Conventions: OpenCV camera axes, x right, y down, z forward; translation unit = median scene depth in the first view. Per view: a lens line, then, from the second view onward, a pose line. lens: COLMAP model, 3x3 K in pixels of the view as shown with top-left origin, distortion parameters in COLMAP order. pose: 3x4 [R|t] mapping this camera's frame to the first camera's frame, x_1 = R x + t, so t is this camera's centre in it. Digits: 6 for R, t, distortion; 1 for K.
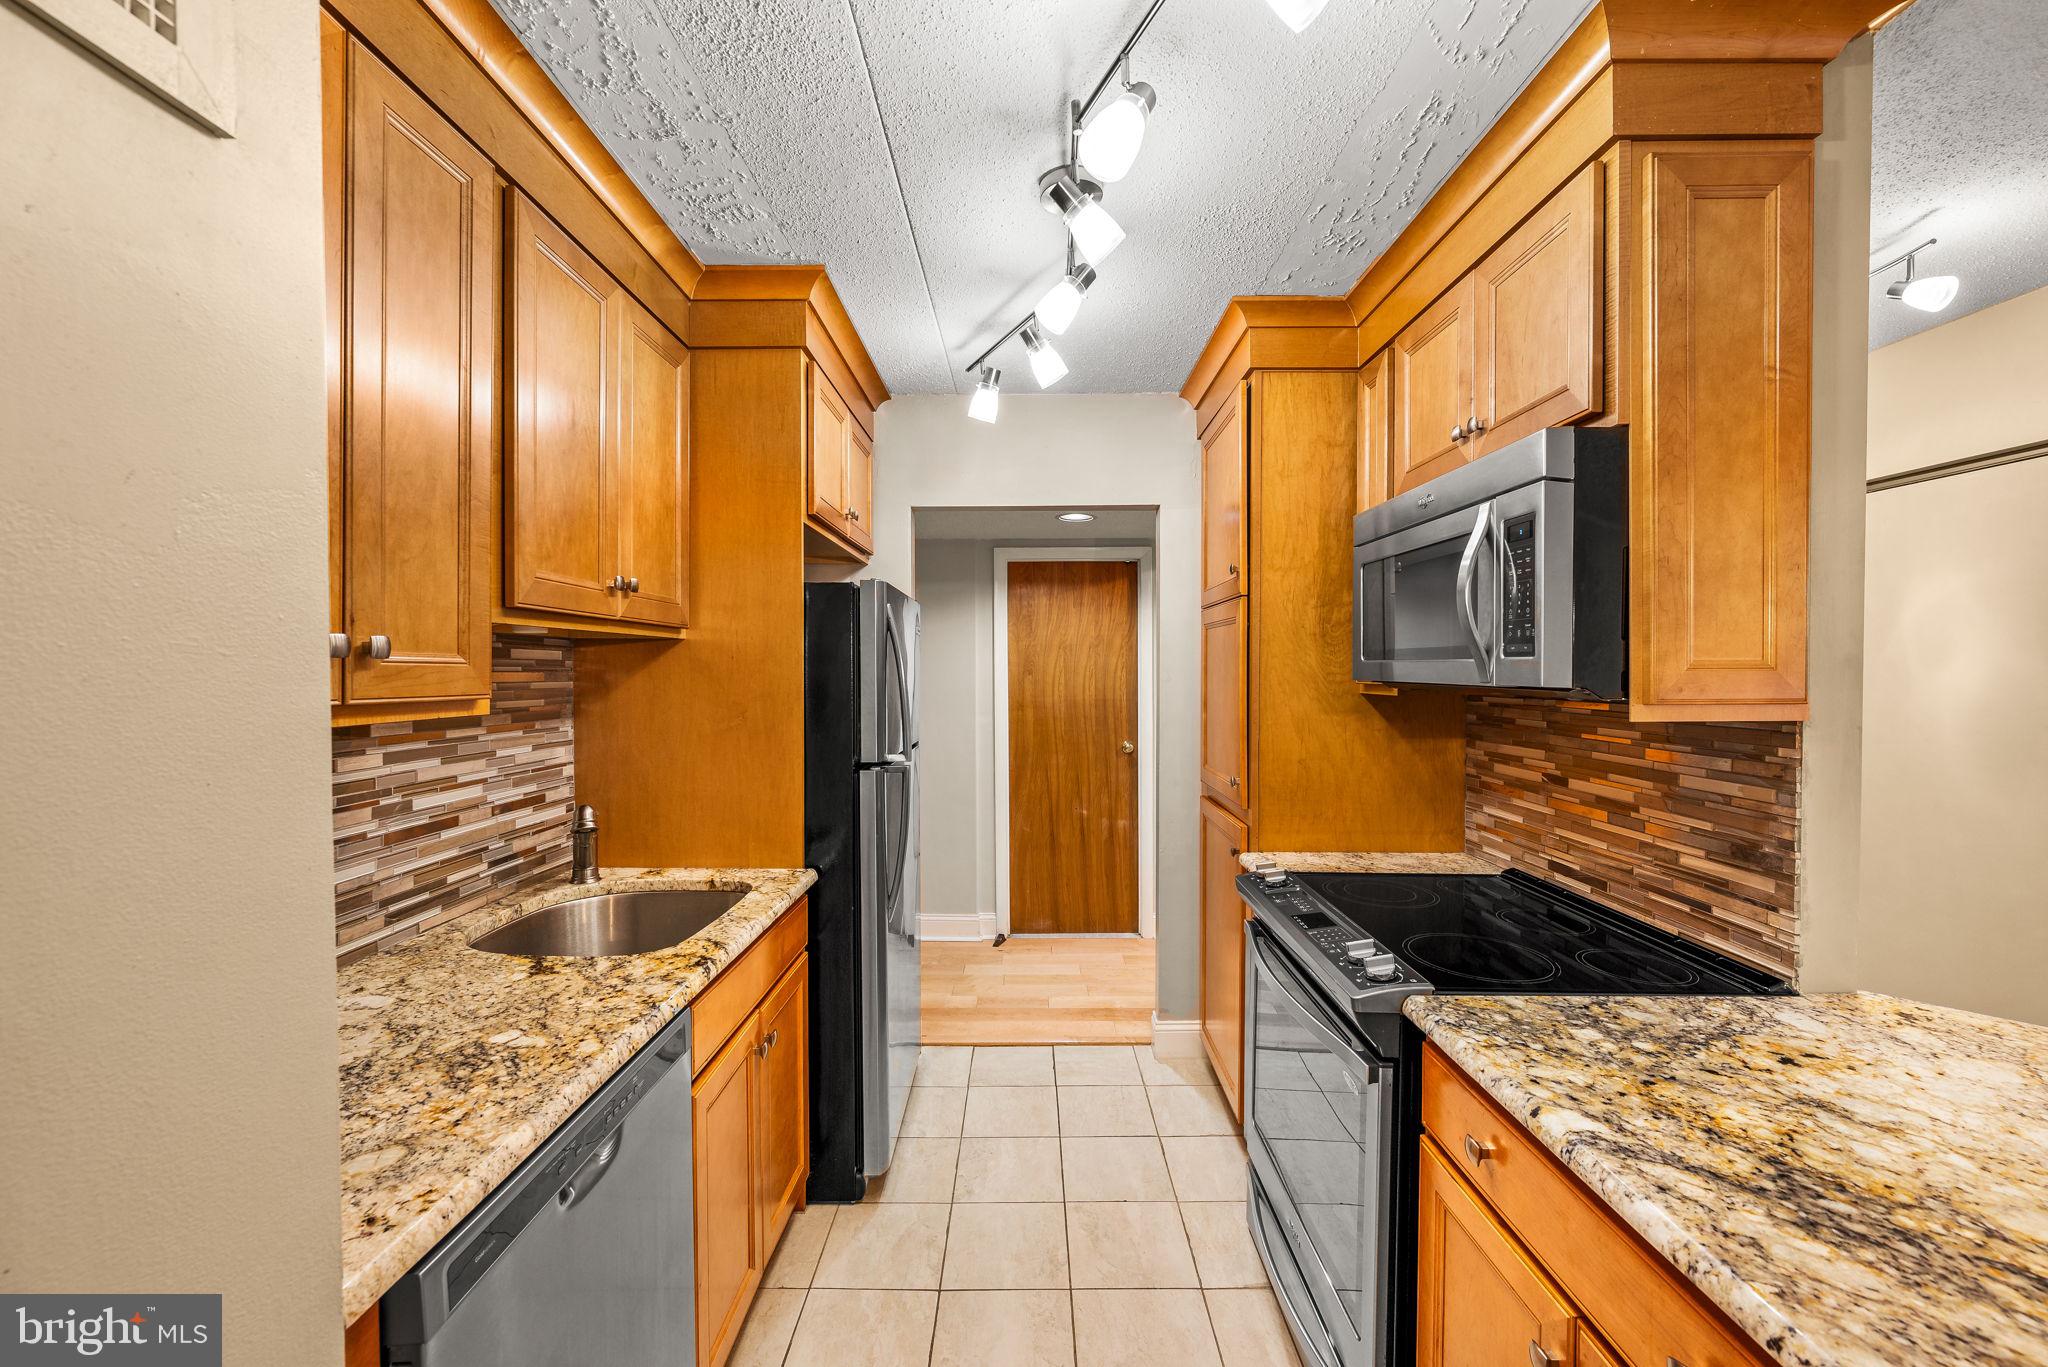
lens RADIAL K [[821.4, 0, 1029.3], [0, 821.4, 681.4], [0, 0, 1]] dist [-0.000511, -0.000065]
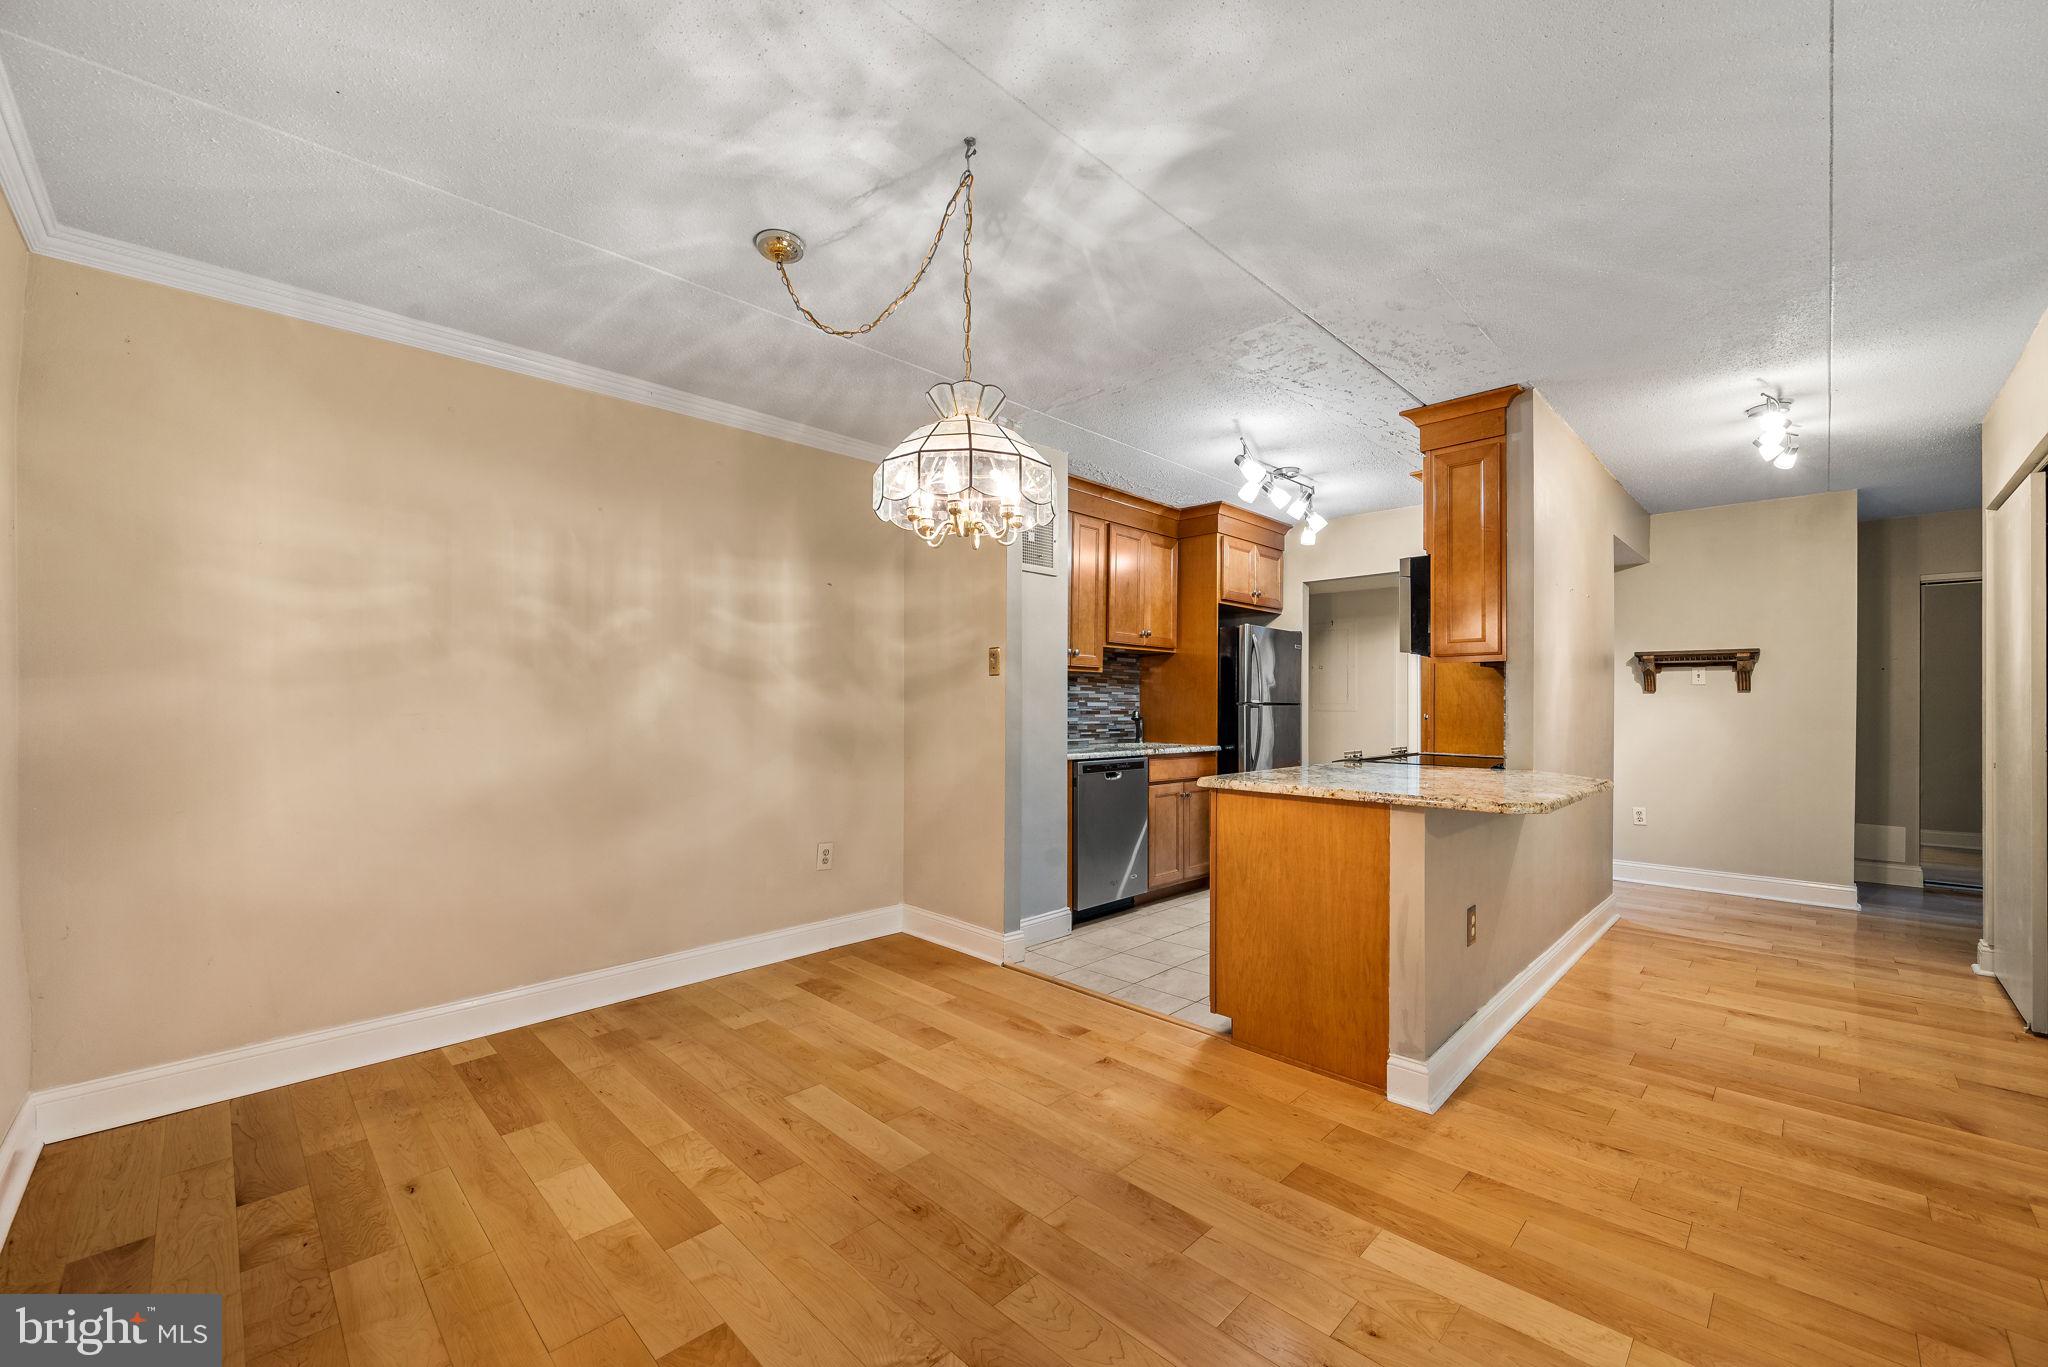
lens RADIAL K [[801.2, 0, 1022.2], [0, 801.2, 706.4], [0, 0, 1]] dist [-0.001043, 0.000076]
pose [[0.710480, 0.005678, -0.703695, 0.996865], [-0.014277, 0.999878, -0.006347, 0.136999], [0.703573, 0.014556, 0.710474, -1.104946]]
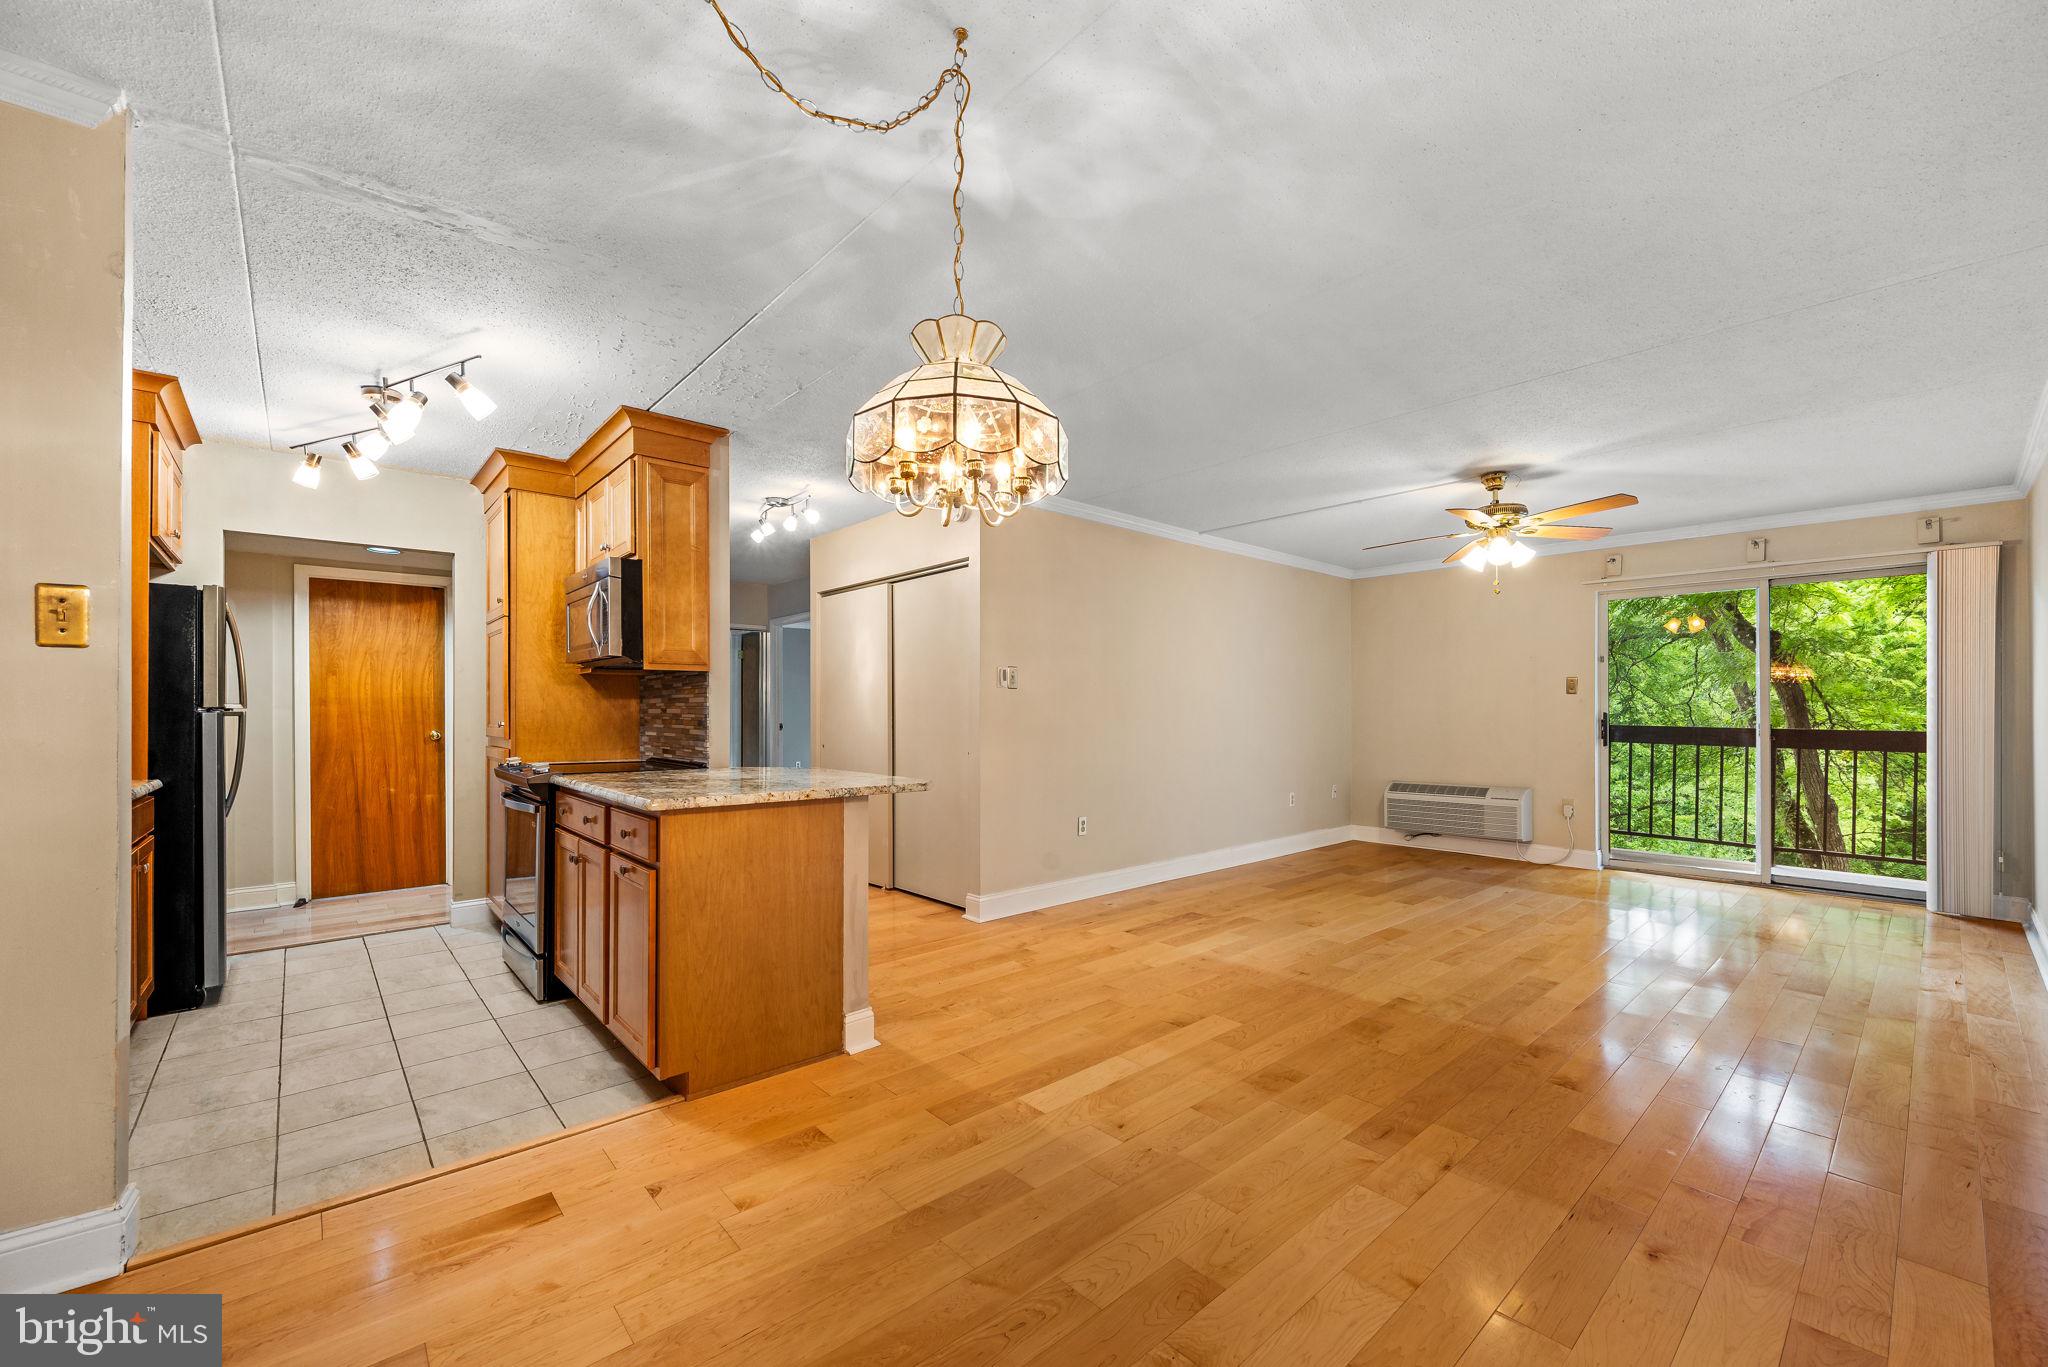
lens RADIAL K [[821.1, 0, 1019.8], [0, 821.1, 712.3], [0, 0, 1]] dist [-0.002116, -0.000172]
pose [[0.752552, 0.001030, 0.658532, -0.069883], [0.008481, 0.999901, -0.011256, 0.140485], [-0.658478, 0.014056, 0.752469, -1.119808]]
